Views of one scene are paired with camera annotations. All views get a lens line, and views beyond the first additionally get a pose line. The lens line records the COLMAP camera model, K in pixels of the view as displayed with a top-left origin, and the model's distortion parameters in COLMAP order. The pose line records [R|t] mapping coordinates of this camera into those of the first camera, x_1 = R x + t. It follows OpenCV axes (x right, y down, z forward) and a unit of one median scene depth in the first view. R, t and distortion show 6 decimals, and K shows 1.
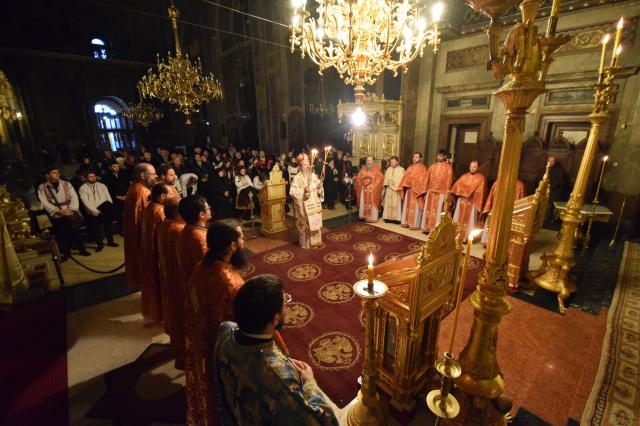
lens RADIAL K [[280.7, 0, 335.2], [0, 280.7, 211.4], [0, 0, 1]] dist [0.001639, 0.000098]
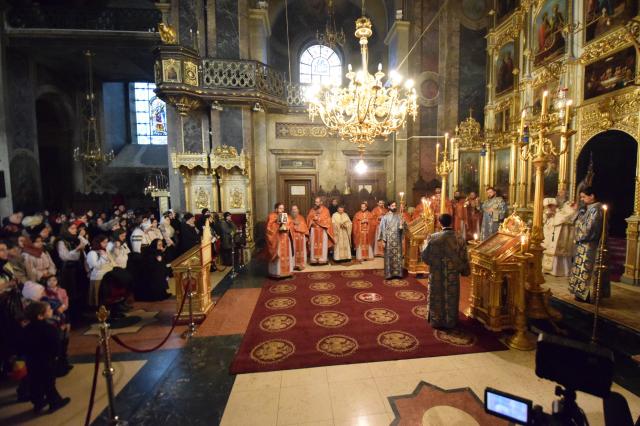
lens RADIAL K [[280.7, 0, 335.2], [0, 280.7, 211.4], [0, 0, 1]] dist [0.001639, 0.000098]
pose [[0.576251, -0.064240, 0.814744, -0.498526], [0.229898, 0.969392, -0.086168, -0.031312], [-0.784271, 0.236963, 0.573382, 0.202766]]
